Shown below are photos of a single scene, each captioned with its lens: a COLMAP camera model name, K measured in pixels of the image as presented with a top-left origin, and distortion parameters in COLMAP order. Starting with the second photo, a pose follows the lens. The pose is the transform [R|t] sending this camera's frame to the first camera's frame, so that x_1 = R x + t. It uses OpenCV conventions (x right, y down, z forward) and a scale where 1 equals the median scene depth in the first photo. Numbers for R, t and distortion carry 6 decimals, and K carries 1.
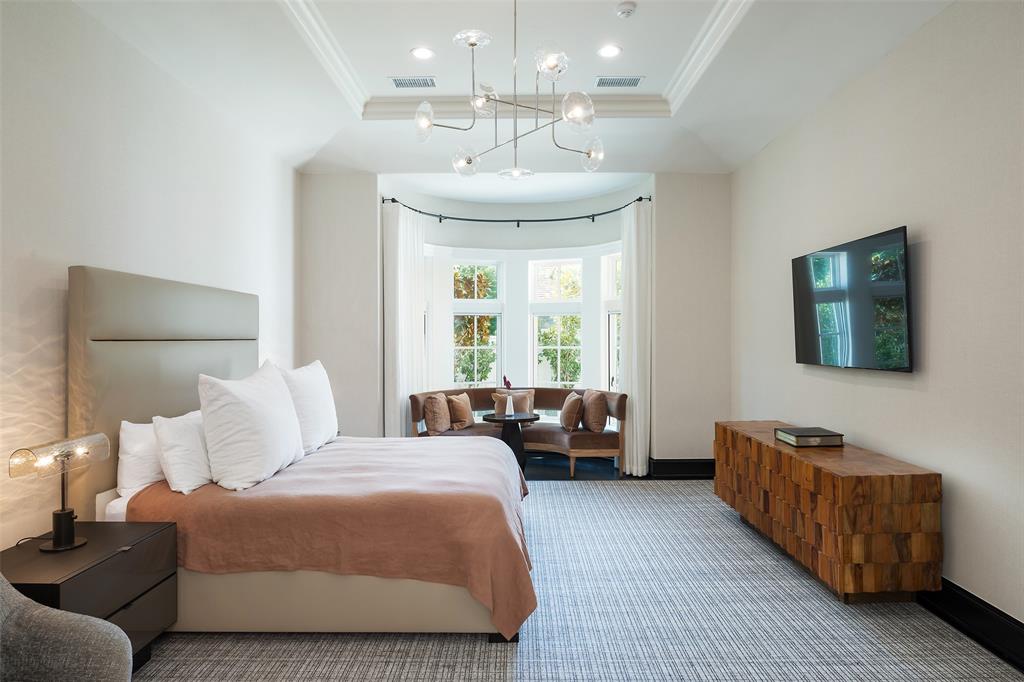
lens RADIAL K [[600.1, 0, 509.4], [0, 600.1, 343.0], [0, 0, 1]] dist [-0.000405, -0.000211]
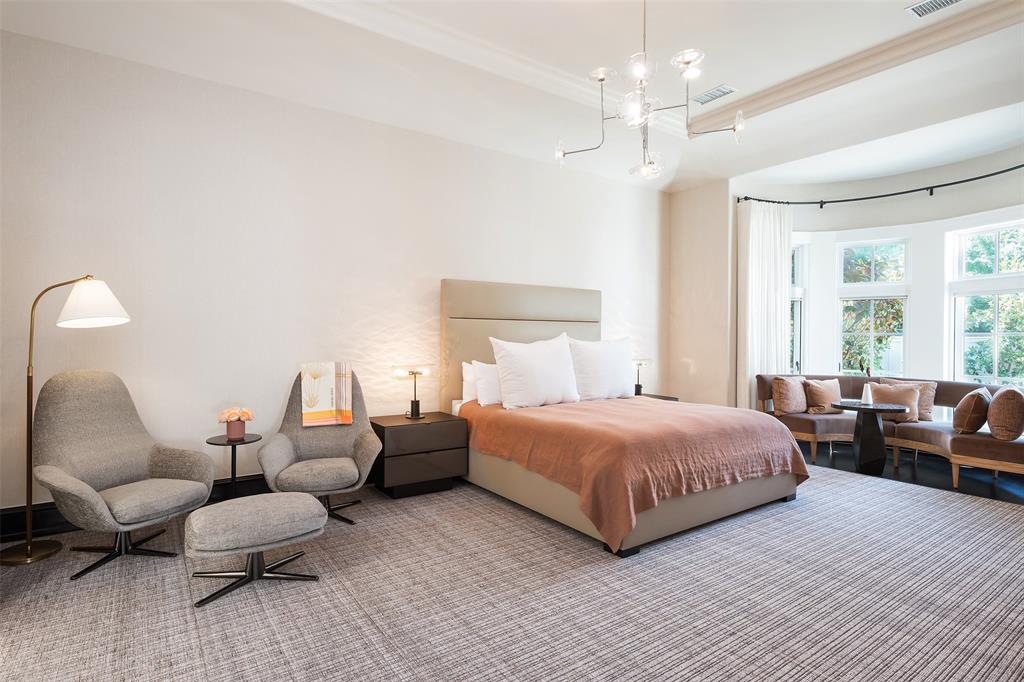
lens RADIAL K [[514.8, 0, 510.0], [0, 514.8, 342.2], [0, 0, 1]] dist [-0.004801, -0.000160]
pose [[0.583813, 0.014128, -0.811765, 0.383707], [-0.012043, 0.999889, 0.008741, 0.028958], [0.811799, 0.004673, 0.583918, 0.108918]]
